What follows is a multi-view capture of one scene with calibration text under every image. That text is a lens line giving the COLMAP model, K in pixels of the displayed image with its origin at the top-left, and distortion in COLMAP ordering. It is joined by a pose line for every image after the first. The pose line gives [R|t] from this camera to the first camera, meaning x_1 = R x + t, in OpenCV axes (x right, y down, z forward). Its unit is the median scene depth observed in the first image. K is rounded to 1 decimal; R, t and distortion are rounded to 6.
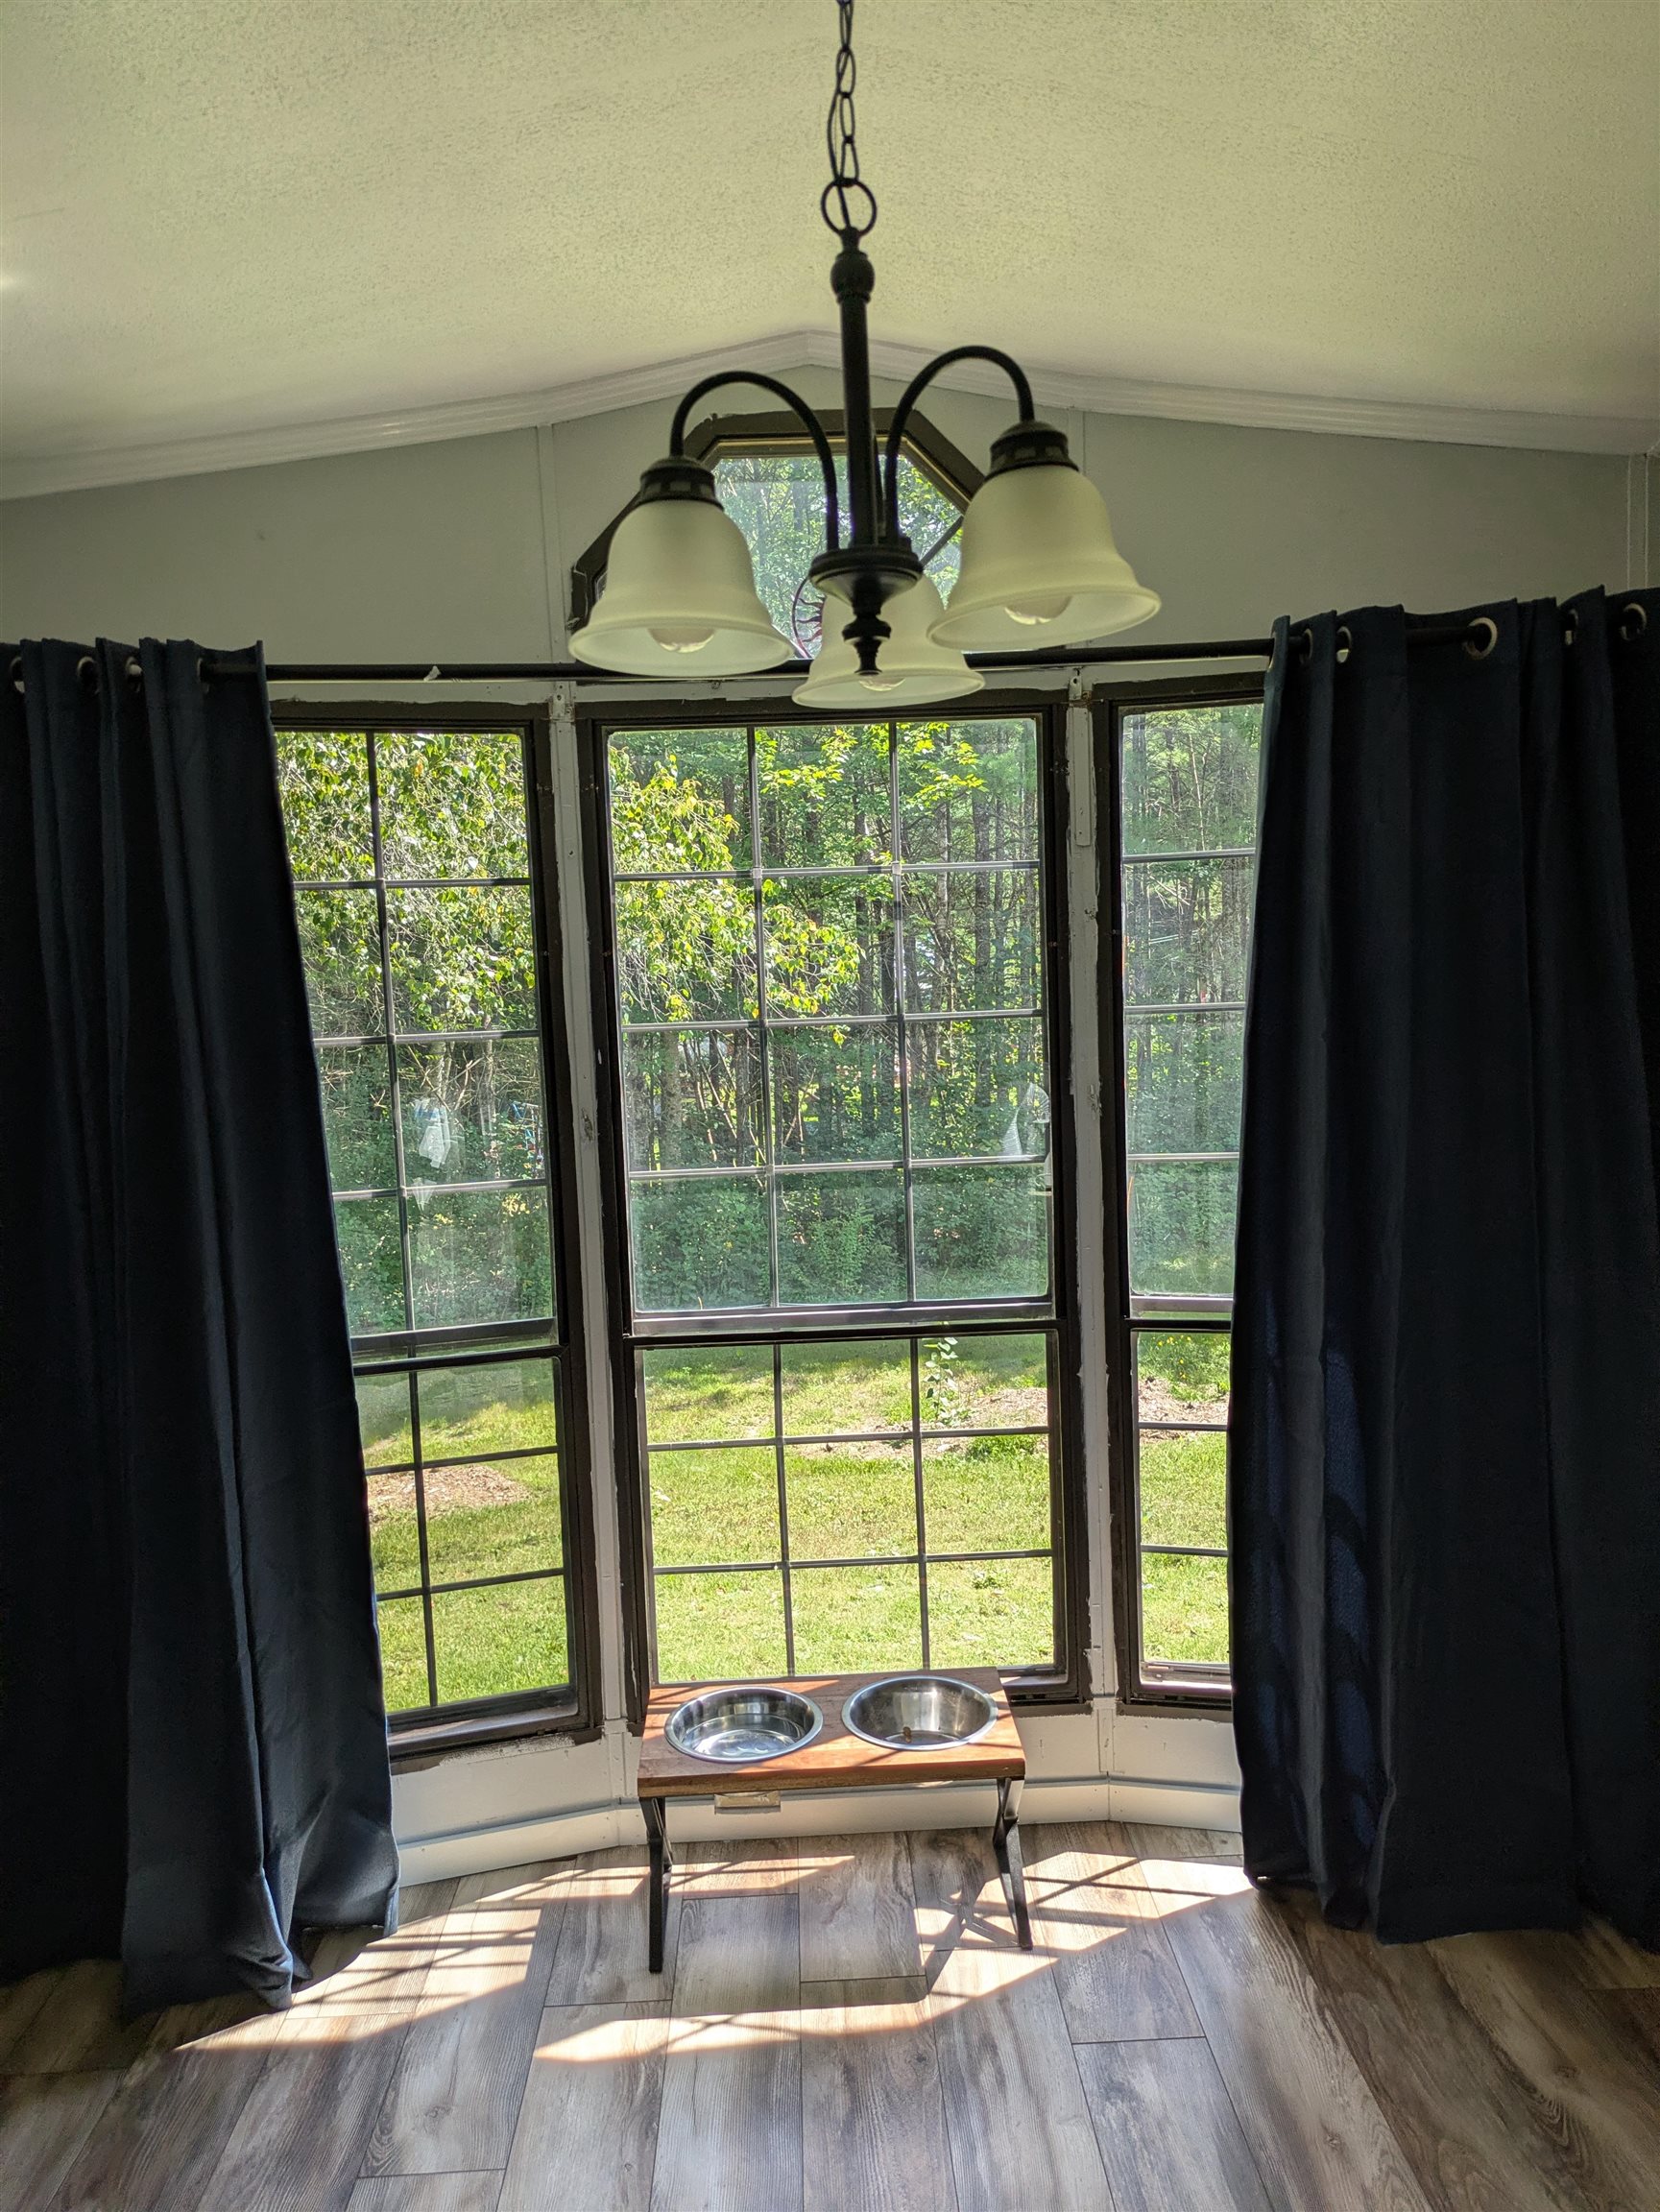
lens RADIAL K [[1654.4, 0, 833.4], [0, 1654.4, 1118.0], [0, 0, 1]] dist [0.043916, -0.053734]
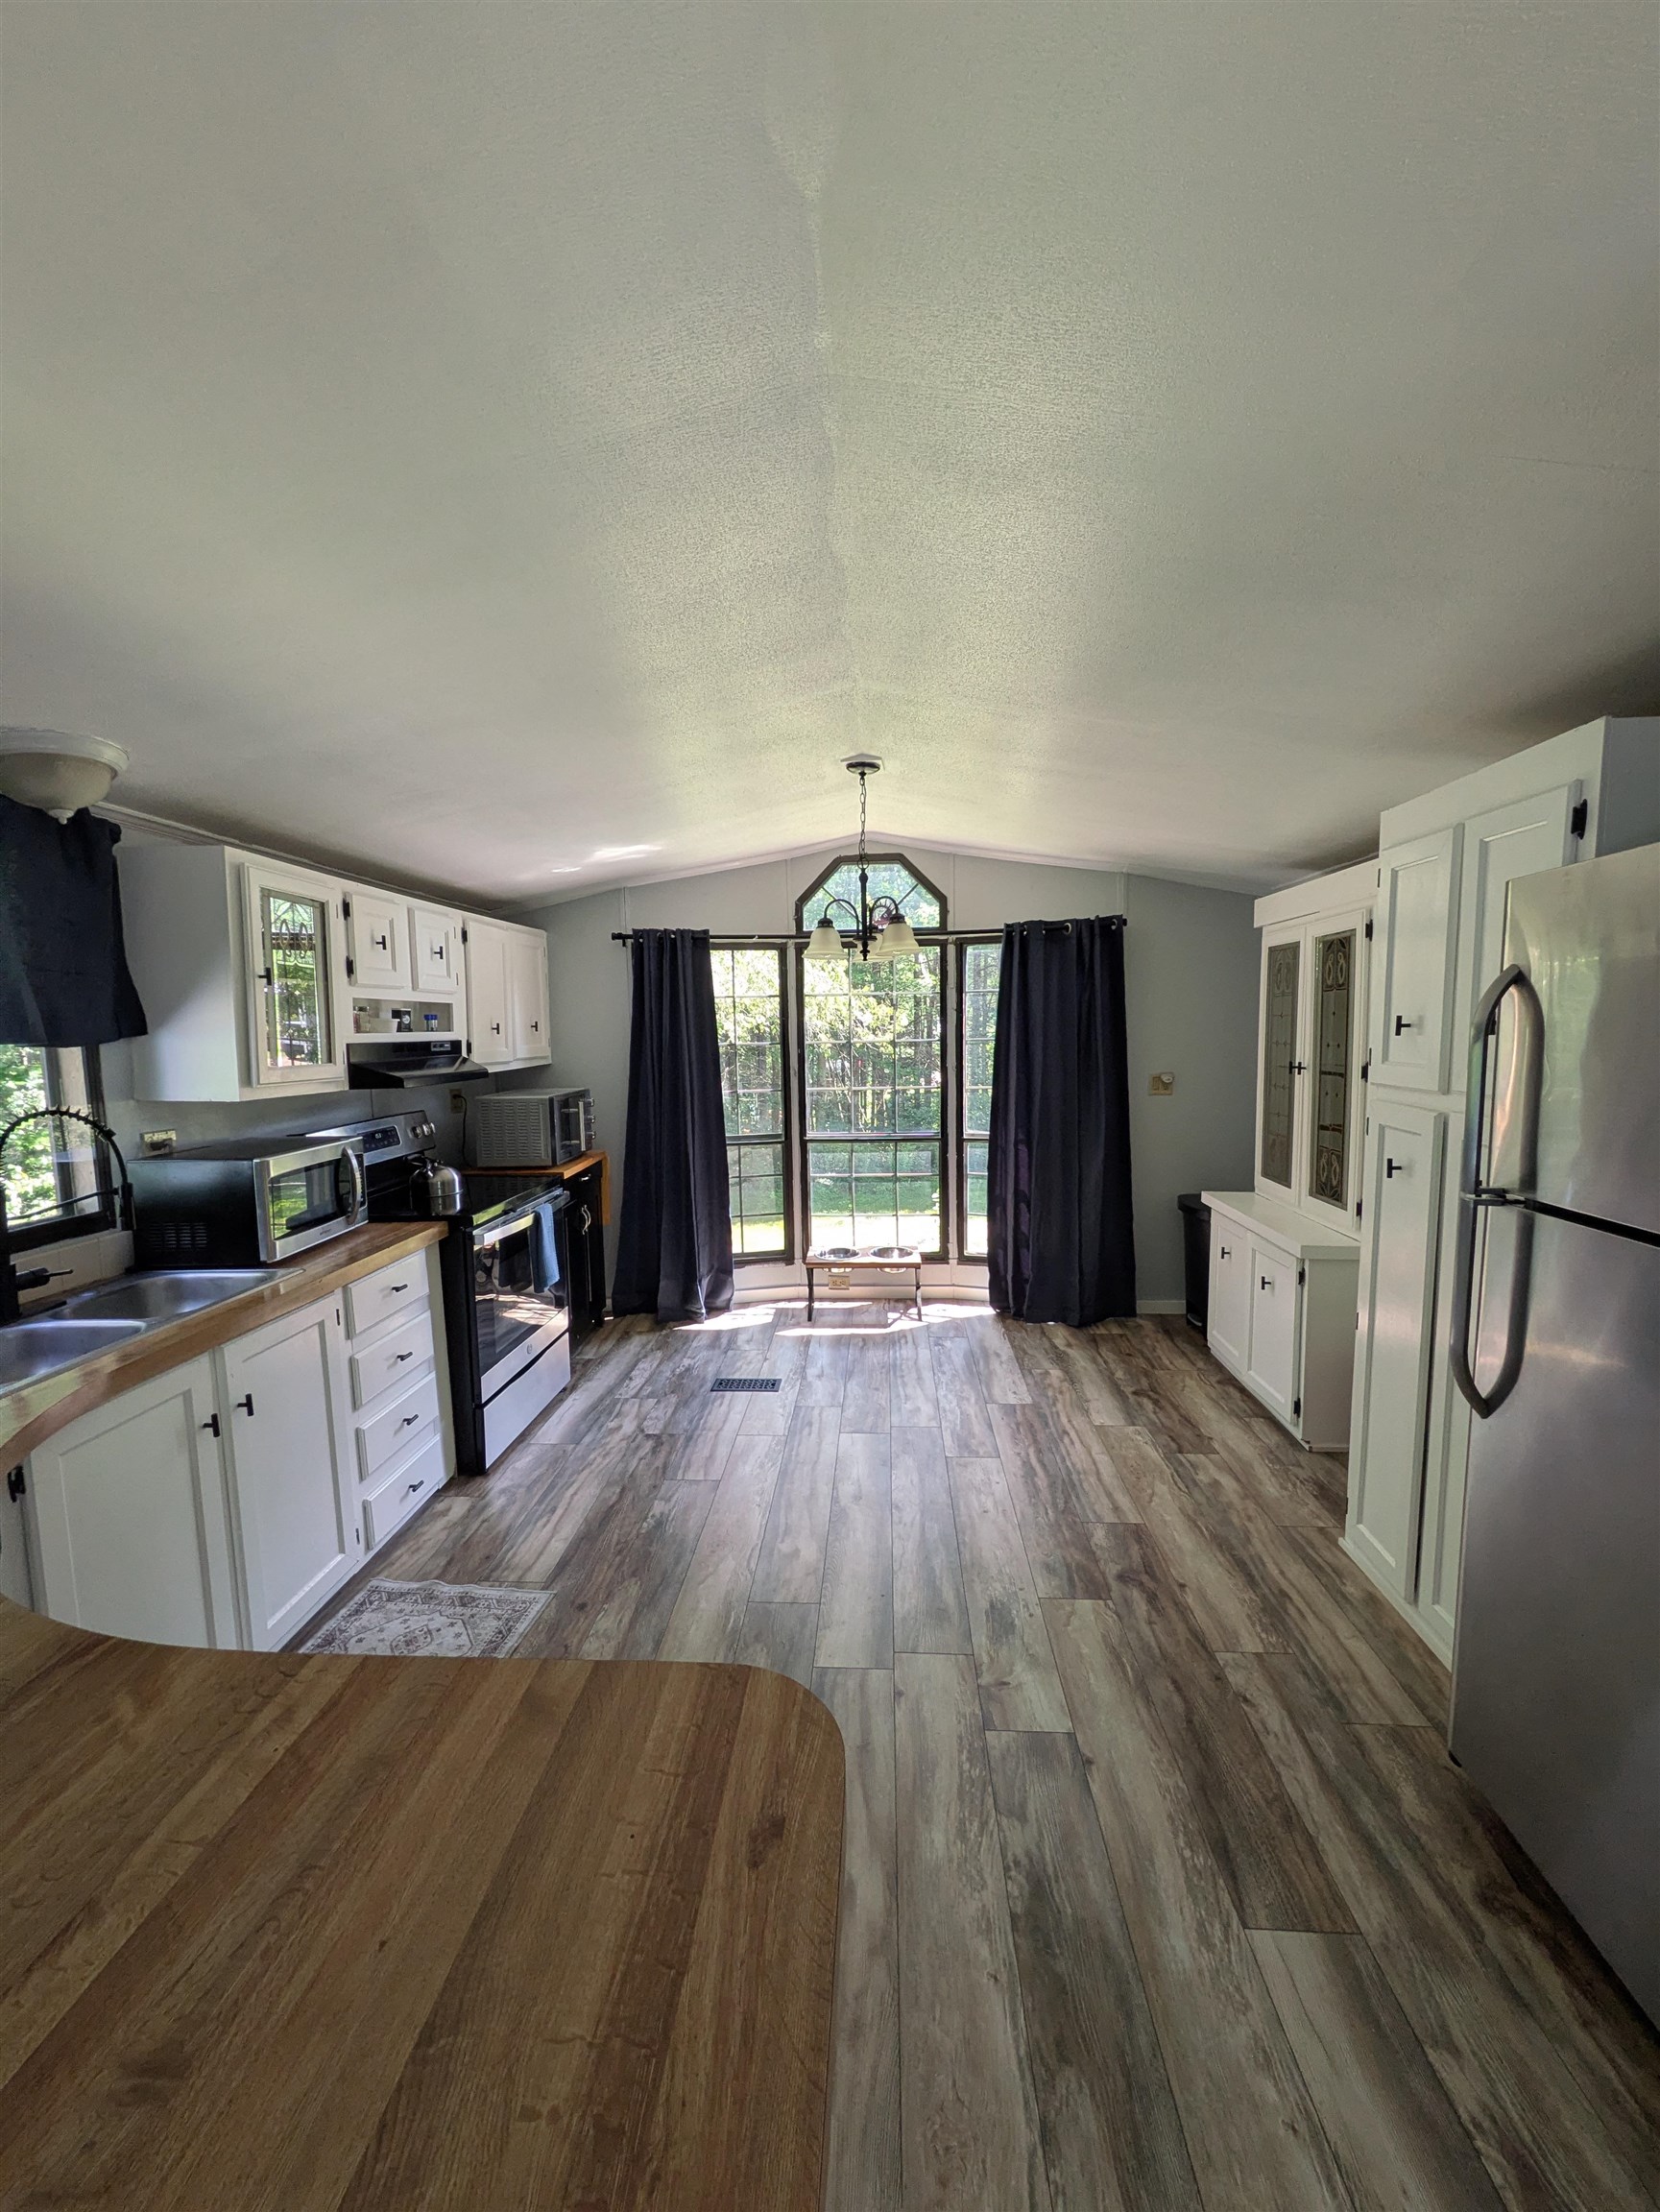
lens RADIAL K [[877.6, 0, 831.7], [0, 877.6, 1115.0], [0, 0, 1]] dist [-0.000958, 0.000270]
pose [[0.995950, 0.027091, -0.085730, 0.076288], [-0.026199, 0.999590, 0.011511, 0.069680], [0.086007, -0.009218, 0.996252, -0.735716]]
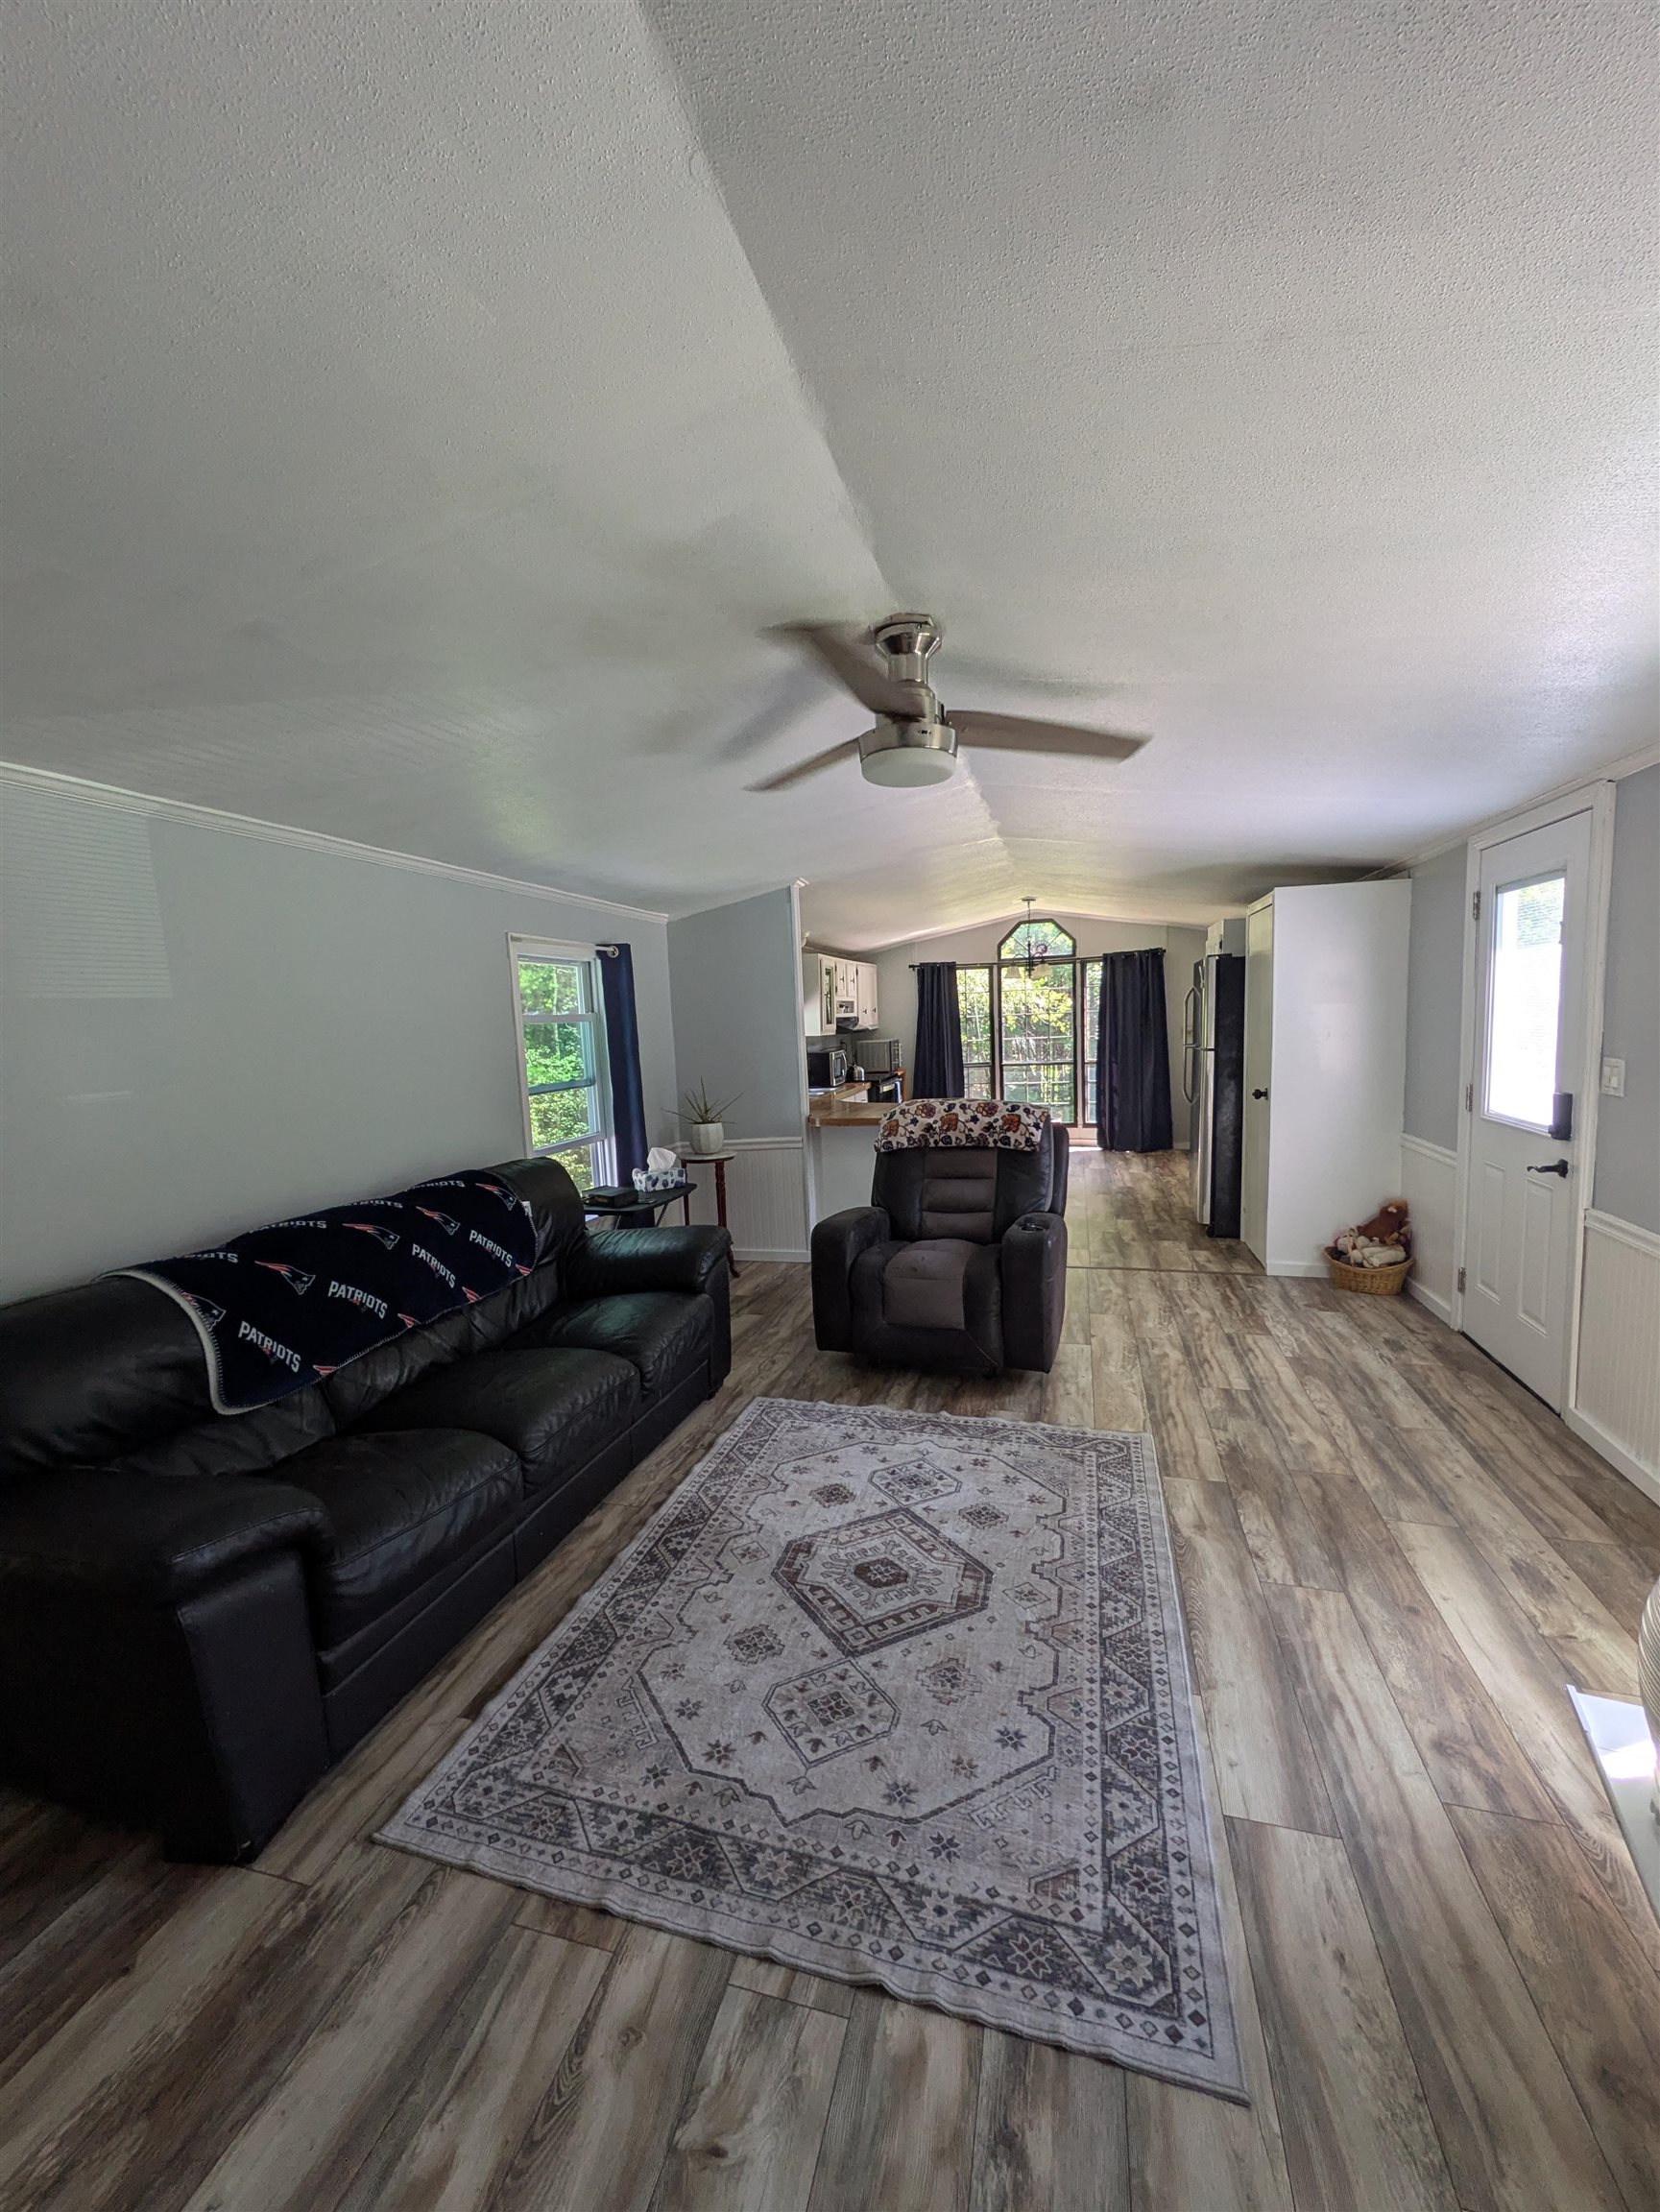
lens RADIAL K [[874.8, 0, 824.9], [0, 874.8, 1116.8], [0, 0, 1]] dist [0.000086, 0.000145]
pose [[0.954154, 0.028657, -0.297940, 0.247118], [-0.018431, 0.999142, 0.037076, 0.238252], [0.298747, -0.029885, 0.953864, -2.572907]]
